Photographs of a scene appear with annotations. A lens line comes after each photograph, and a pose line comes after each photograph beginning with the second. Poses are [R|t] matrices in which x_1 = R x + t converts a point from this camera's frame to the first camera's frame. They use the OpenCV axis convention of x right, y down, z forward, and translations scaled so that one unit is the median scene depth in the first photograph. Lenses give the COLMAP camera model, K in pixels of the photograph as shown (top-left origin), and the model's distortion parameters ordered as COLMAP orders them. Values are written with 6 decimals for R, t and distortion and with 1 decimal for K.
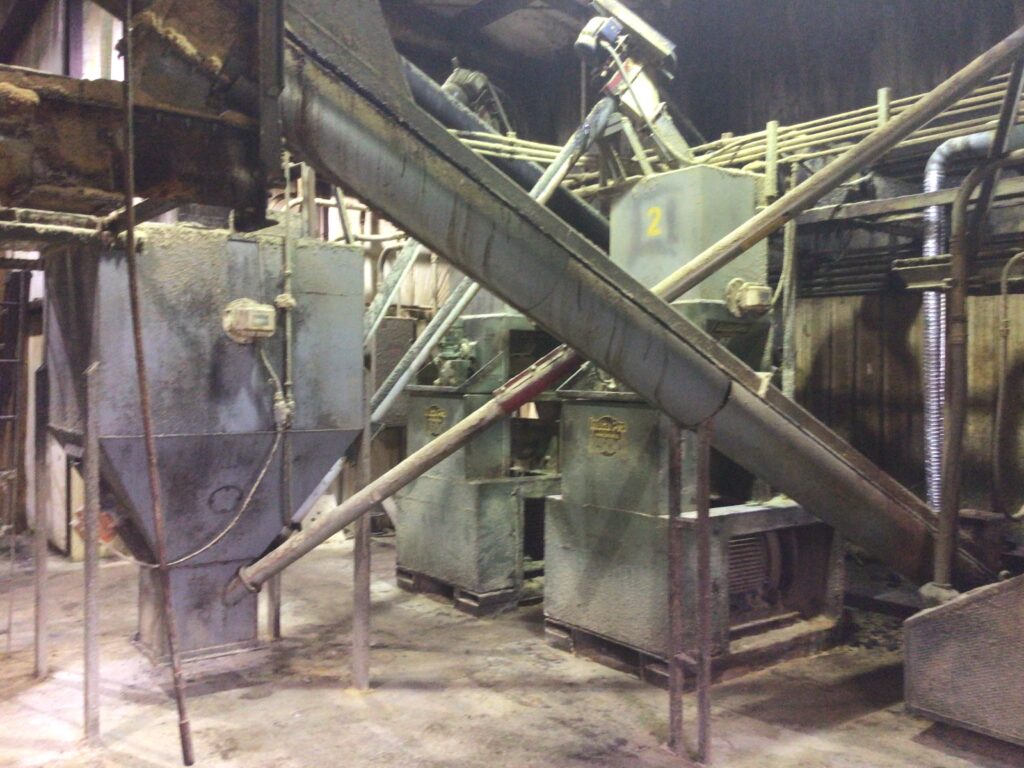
lens RADIAL K [[934.9, 0, 512.0], [0, 934.9, 384.0], [0, 0, 1]] dist [0.122151, -0.203415]
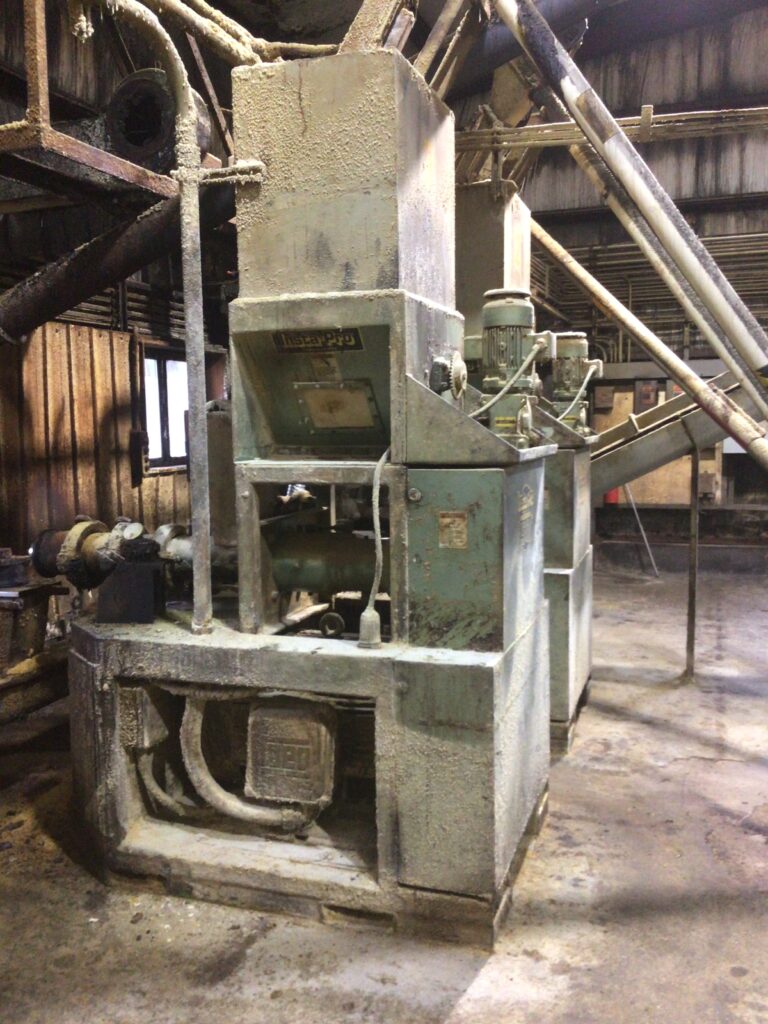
lens RADIAL K [[934.9, 0, 384.0], [0, 934.9, 512.0], [0, 0, 1]] dist [0.122151, -0.203415]
pose [[-0.563314, -0.084878, 0.821871, -0.575106], [0.021458, 0.992871, 0.117245, -0.033078], [-0.825964, 0.083681, -0.557477, 1.715471]]
